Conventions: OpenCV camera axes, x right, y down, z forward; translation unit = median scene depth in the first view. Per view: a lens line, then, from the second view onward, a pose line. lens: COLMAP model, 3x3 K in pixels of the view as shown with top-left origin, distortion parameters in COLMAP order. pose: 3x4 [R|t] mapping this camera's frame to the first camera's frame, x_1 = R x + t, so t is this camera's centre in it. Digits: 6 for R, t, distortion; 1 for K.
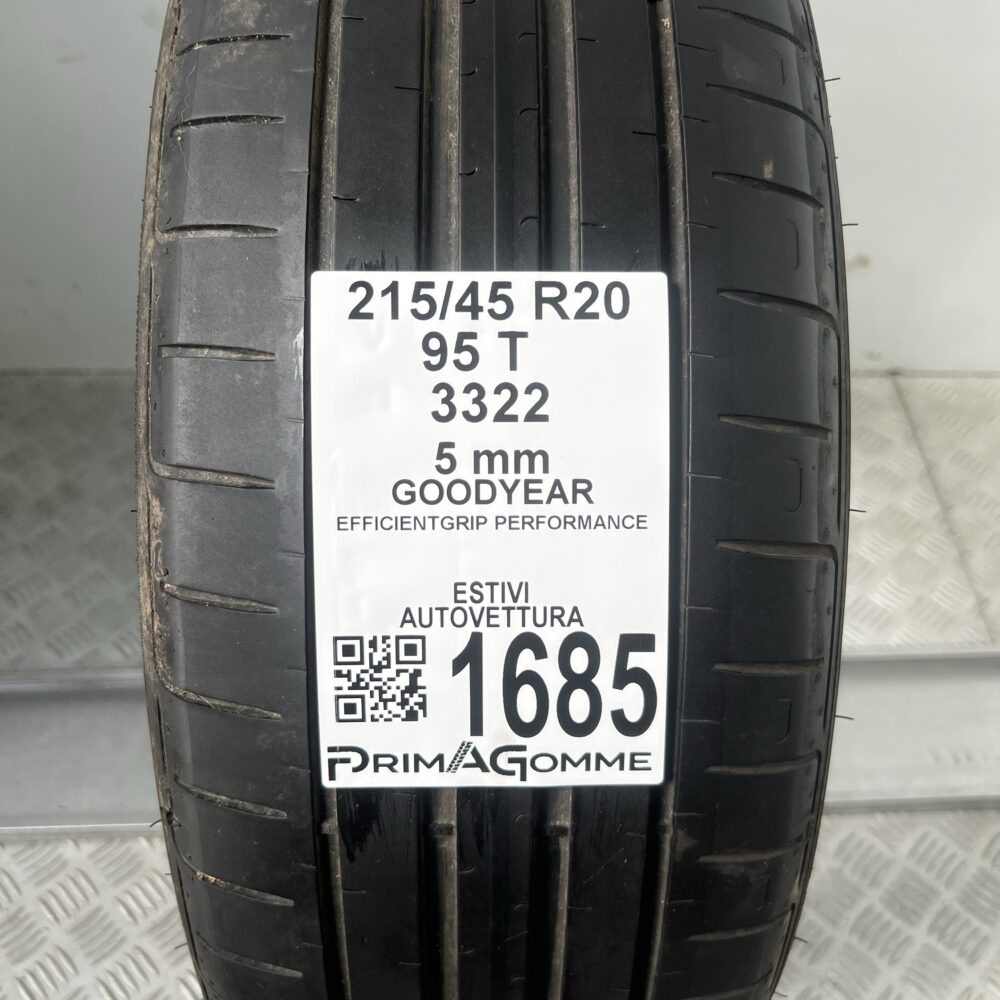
lens RADIAL K [[1060.0, 0, 500.0], [0, 1060.0, 500.0], [0, 0, 1]] dist [0.059984, -0.165096]
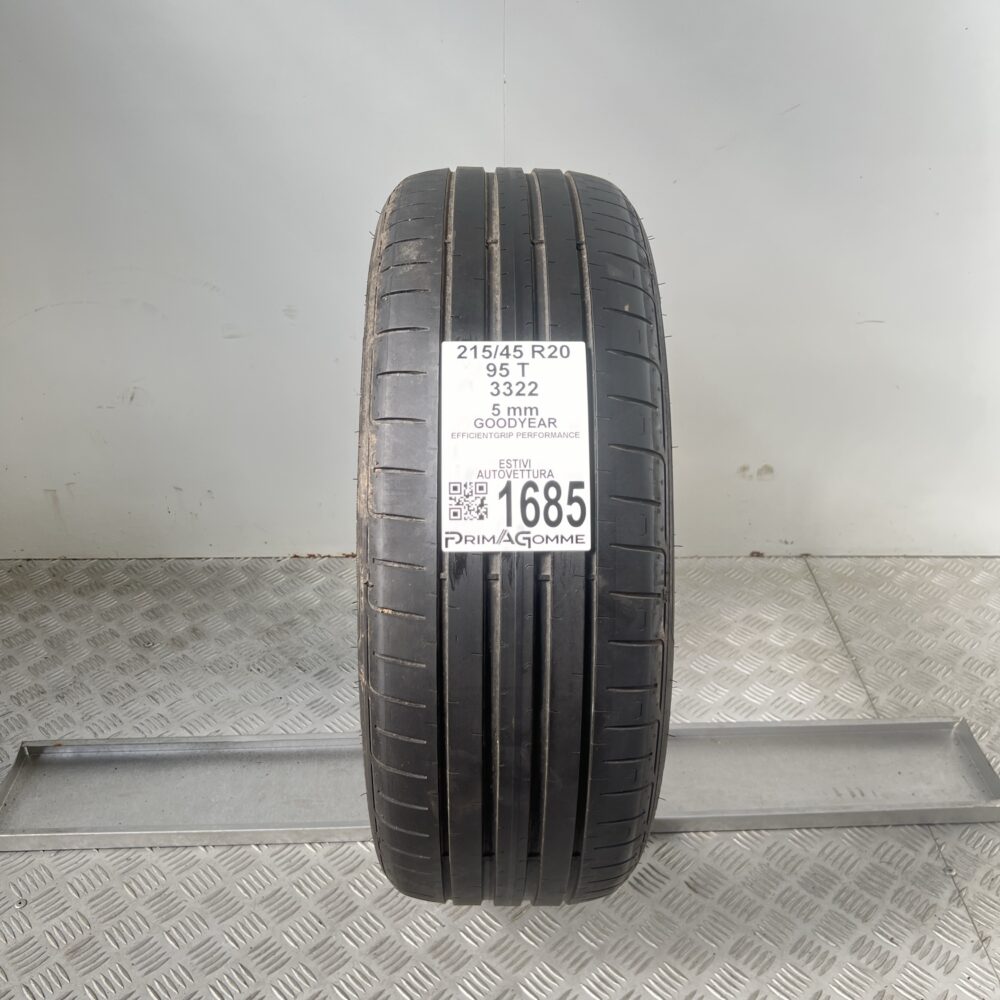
lens RADIAL K [[1060.0, 0, 500.0], [0, 1060.0, 500.0], [0, 0, 1]] dist [0.059984, -0.165096]
pose [[0.999954, -0.006491, -0.007000, -0.025577], [0.004123, 0.954991, -0.296607, 0.859862], [0.008610, 0.296565, 0.954974, -1.240024]]
